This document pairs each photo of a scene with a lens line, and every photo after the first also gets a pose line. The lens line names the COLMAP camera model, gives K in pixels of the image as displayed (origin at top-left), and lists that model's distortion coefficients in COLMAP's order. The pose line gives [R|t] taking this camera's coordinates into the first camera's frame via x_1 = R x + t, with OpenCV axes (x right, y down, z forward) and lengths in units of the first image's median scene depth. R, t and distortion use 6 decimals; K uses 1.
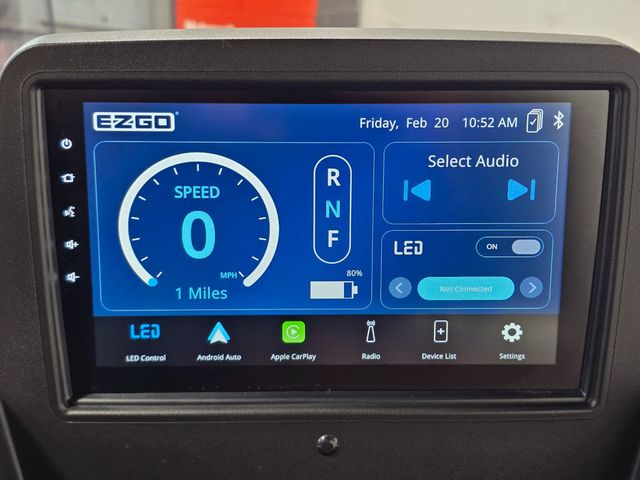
lens RADIAL K [[981.3, 0, 319.0], [0, 981.3, 245.5], [0, 0, 1]] dist [0.183125, 0.000000]
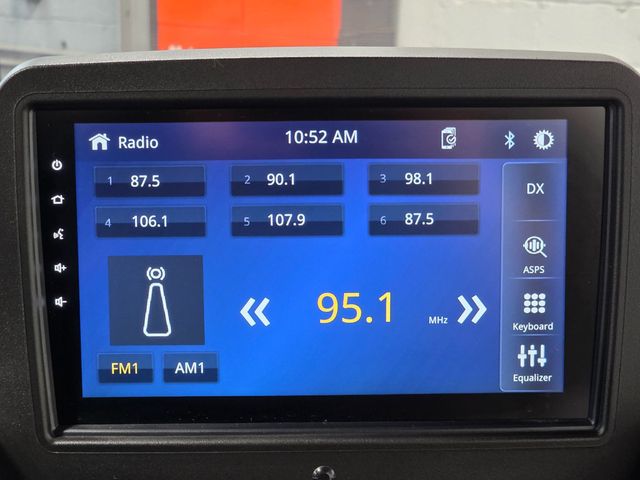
lens RADIAL K [[1319.4, 0, 314.0], [0, 1319.4, 234.5], [0, 0, 1]] dist [0.257919, 0.000000]
pose [[0.999715, -0.007823, -0.022552, 0.030432], [0.006119, 0.997189, -0.074671, 0.065149], [0.023073, 0.074512, 0.996953, -0.301708]]
